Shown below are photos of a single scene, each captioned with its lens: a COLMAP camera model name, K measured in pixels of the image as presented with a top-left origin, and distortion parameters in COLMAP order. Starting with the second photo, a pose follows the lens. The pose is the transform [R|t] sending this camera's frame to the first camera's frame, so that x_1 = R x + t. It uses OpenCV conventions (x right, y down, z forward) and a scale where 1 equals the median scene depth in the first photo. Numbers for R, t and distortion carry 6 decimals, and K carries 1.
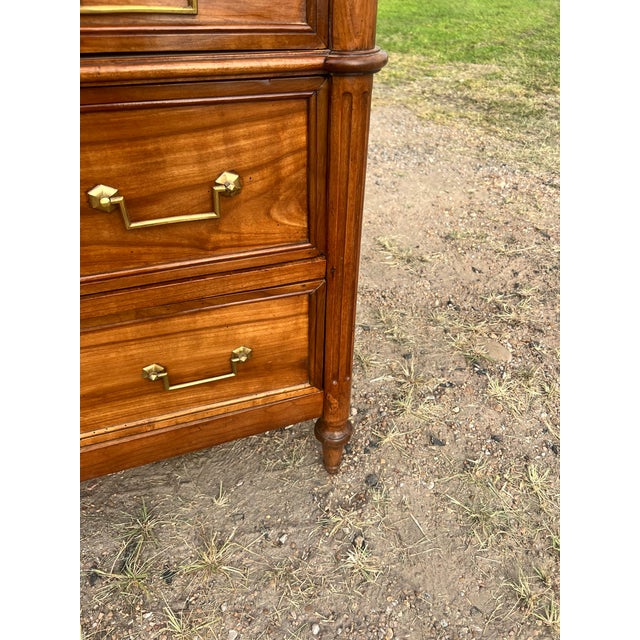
lens RADIAL K [[486.7, 0, 322.7], [0, 486.7, 323.9], [0, 0, 1]] dist [0.028635, -0.034512]
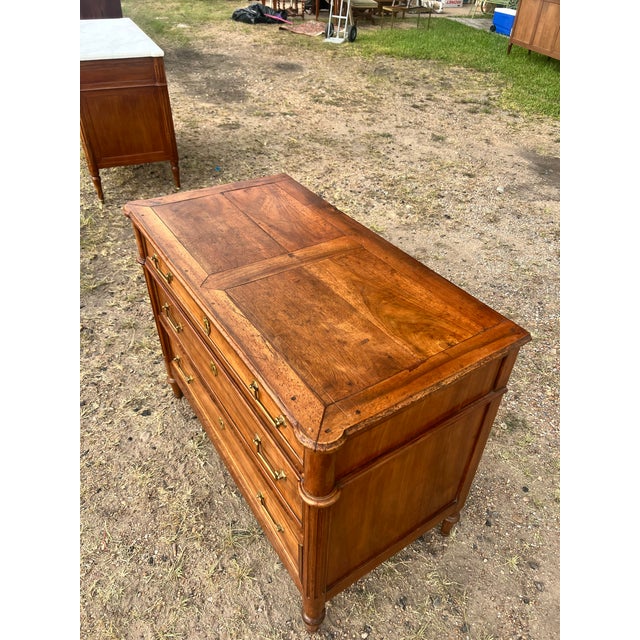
lens RADIAL K [[486.7, 0, 323.7], [0, 486.7, 320.1], [0, 0, 1]] dist [0.028635, -0.034512]
pose [[0.229406, 0.584025, -0.778645, 0.744063], [-0.615324, 0.706859, 0.348894, -1.071500], [0.754155, 0.399081, 0.521522, -0.183650]]
